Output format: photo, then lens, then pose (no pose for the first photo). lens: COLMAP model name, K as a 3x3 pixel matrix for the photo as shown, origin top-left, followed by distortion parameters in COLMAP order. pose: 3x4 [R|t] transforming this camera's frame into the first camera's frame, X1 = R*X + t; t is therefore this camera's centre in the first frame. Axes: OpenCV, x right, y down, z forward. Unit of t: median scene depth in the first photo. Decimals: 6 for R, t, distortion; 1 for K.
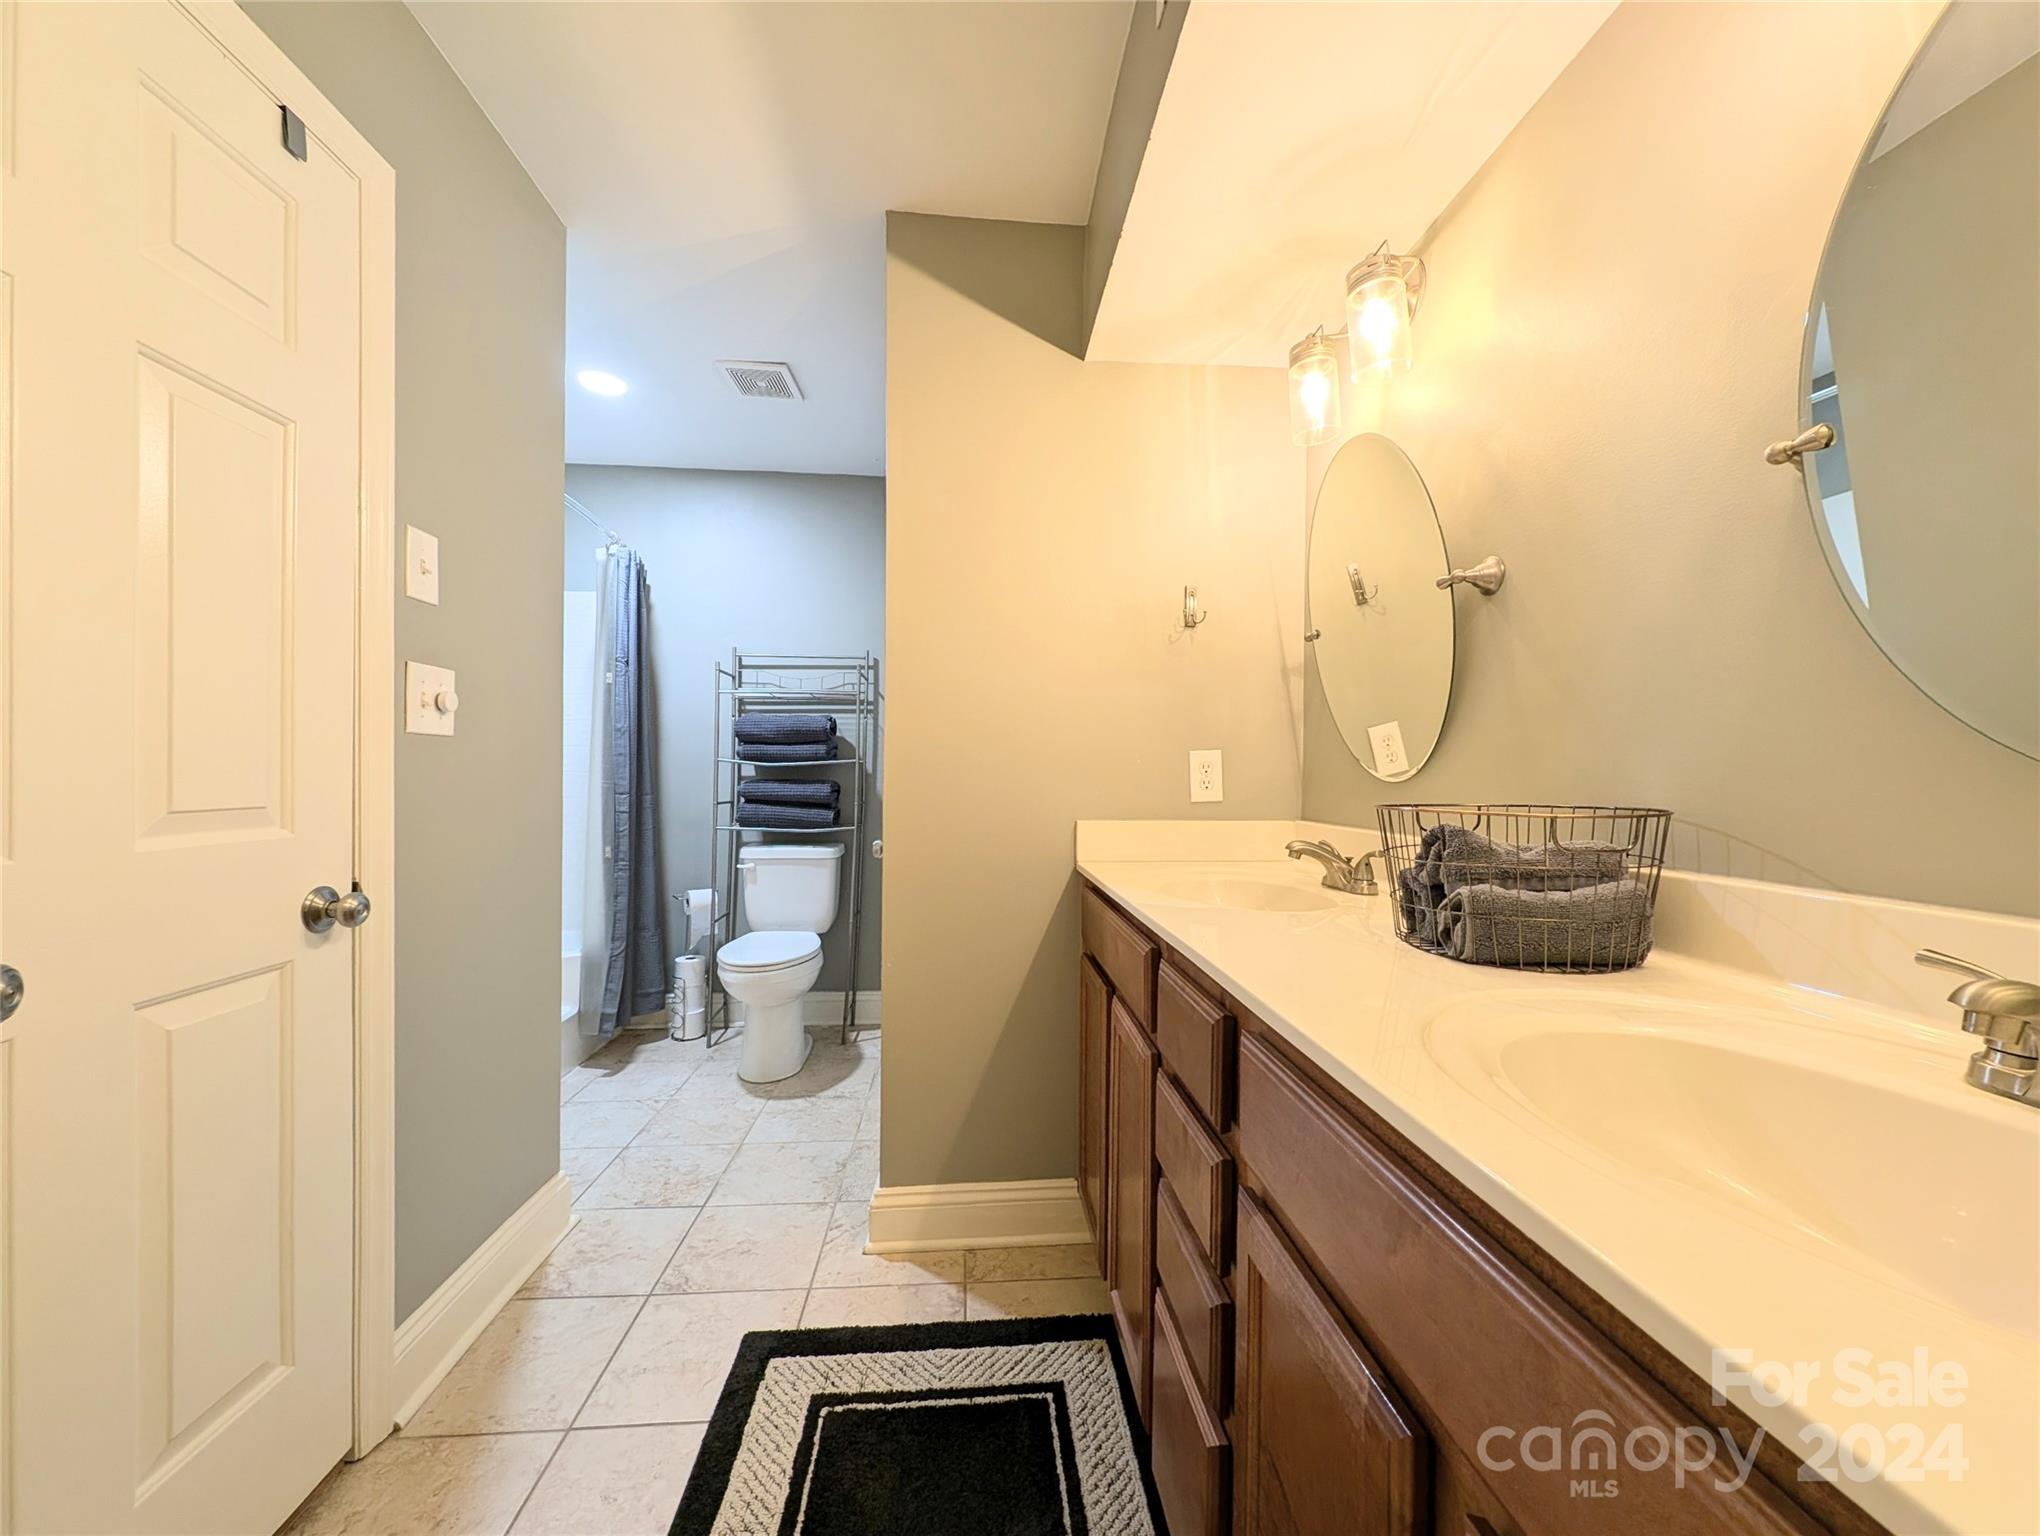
lens RADIAL K [[761.8, 0, 1031.2], [0, 761.8, 775.2], [0, 0, 1]] dist [0.007724, -0.003294]
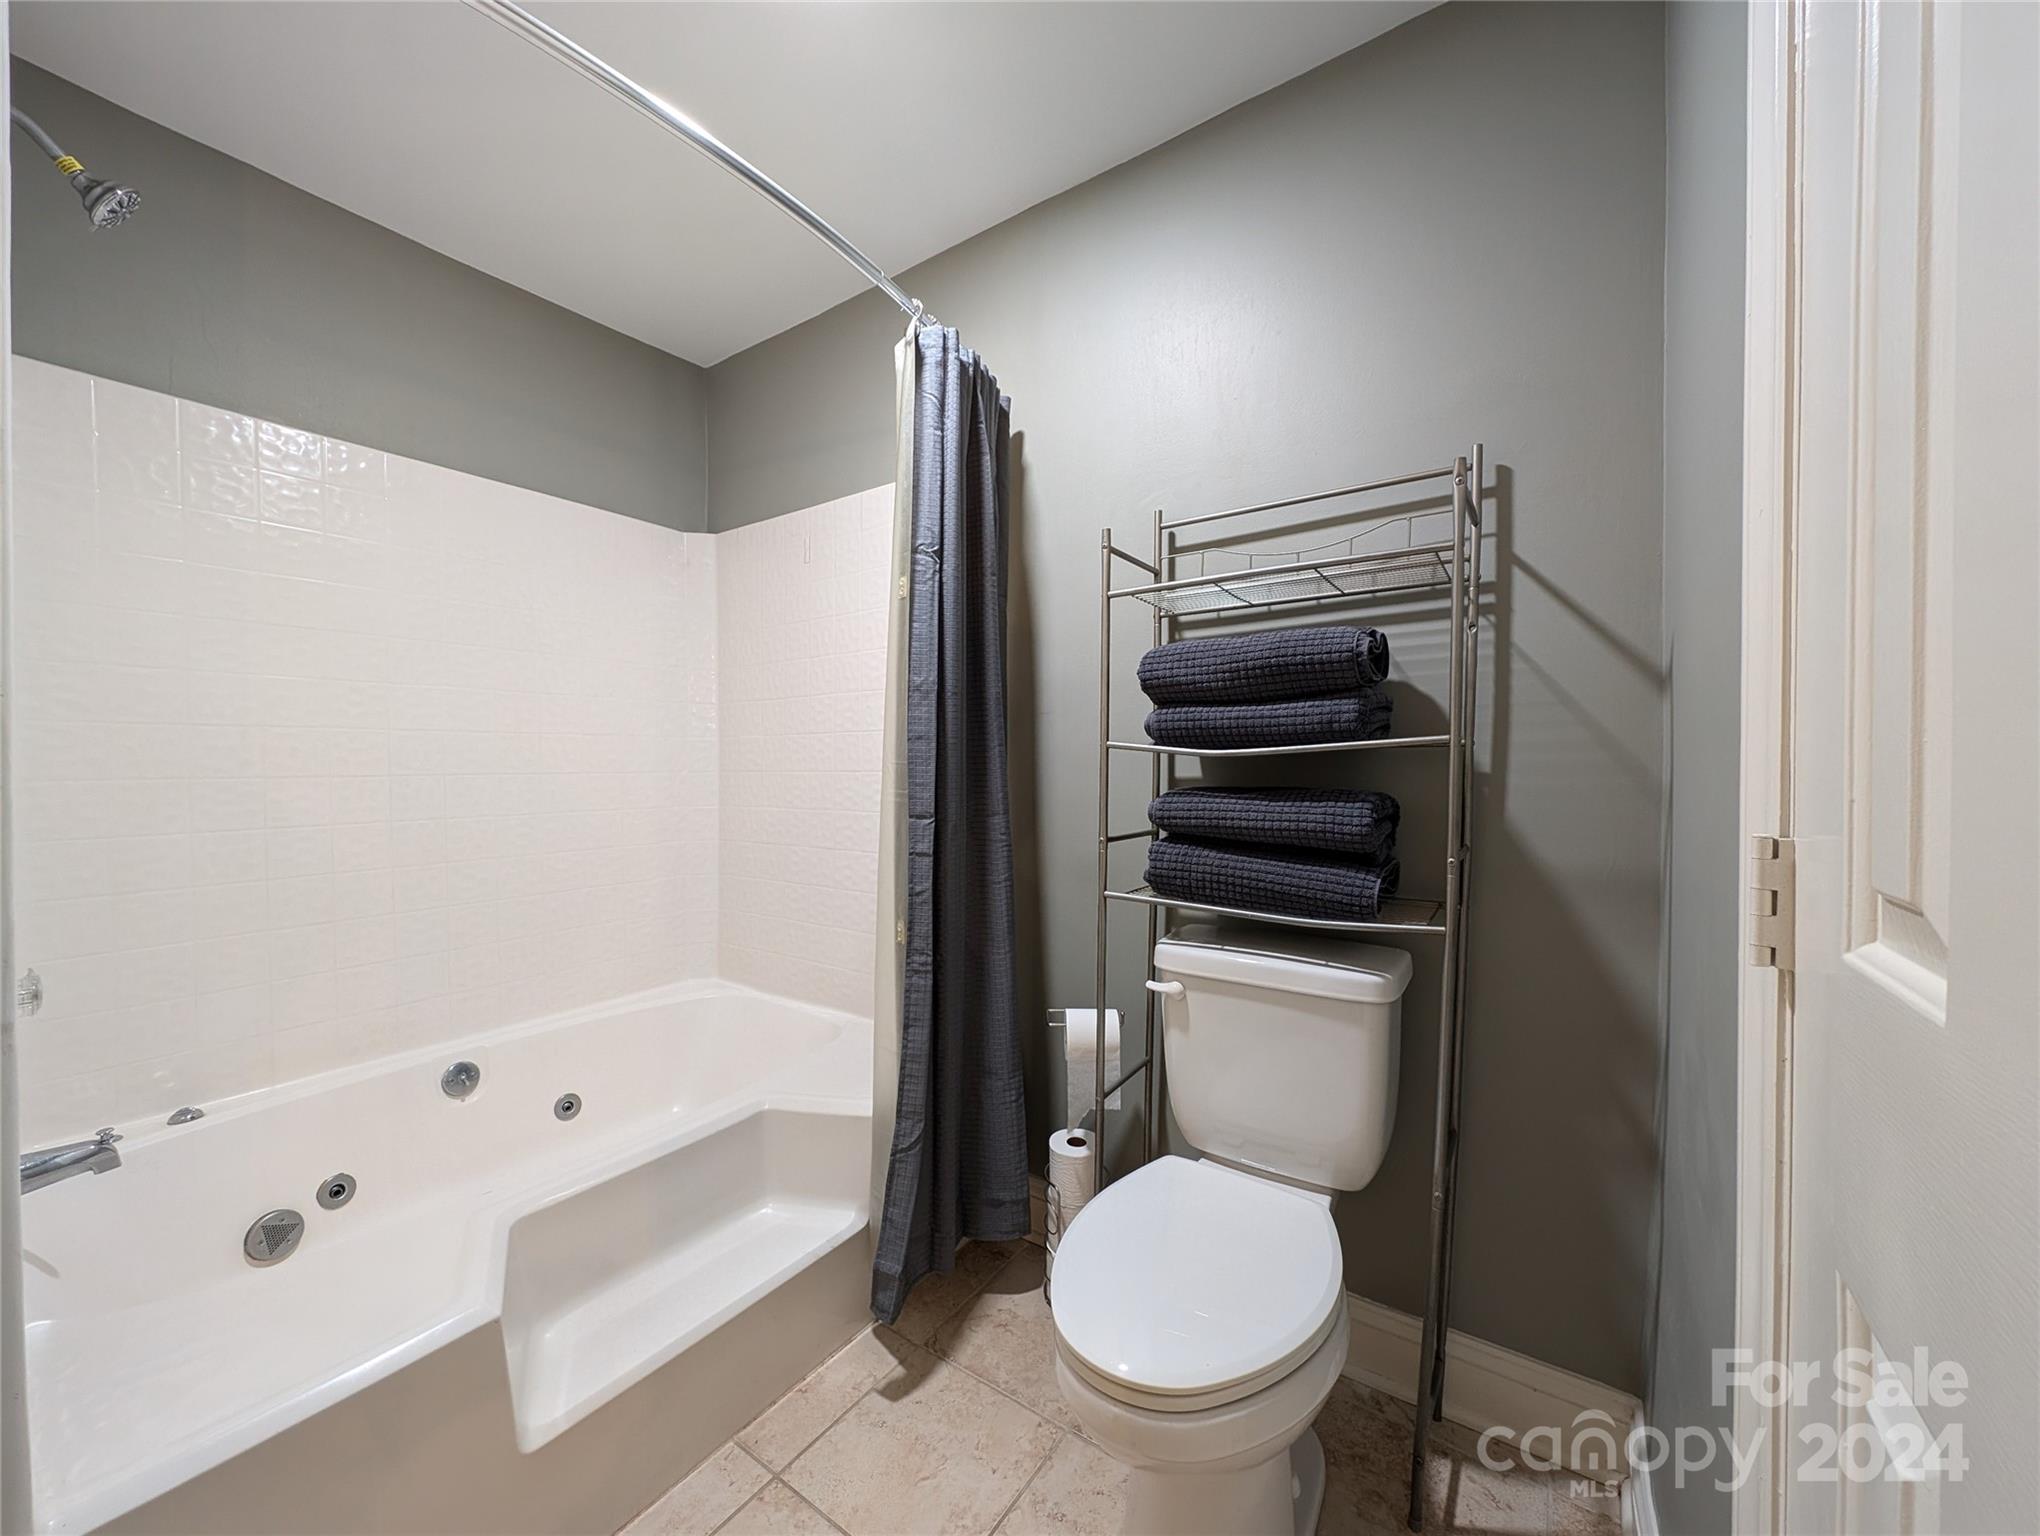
lens RADIAL K [[761.8, 0, 1022.8], [0, 761.8, 772.2], [0, 0, 1]] dist [0.007724, -0.003294]
pose [[0.761364, -0.001919, -0.648322, -0.148476], [0.003529, 0.999993, 0.001184, -0.004350], [0.648315, -0.003189, 0.761366, 0.593560]]
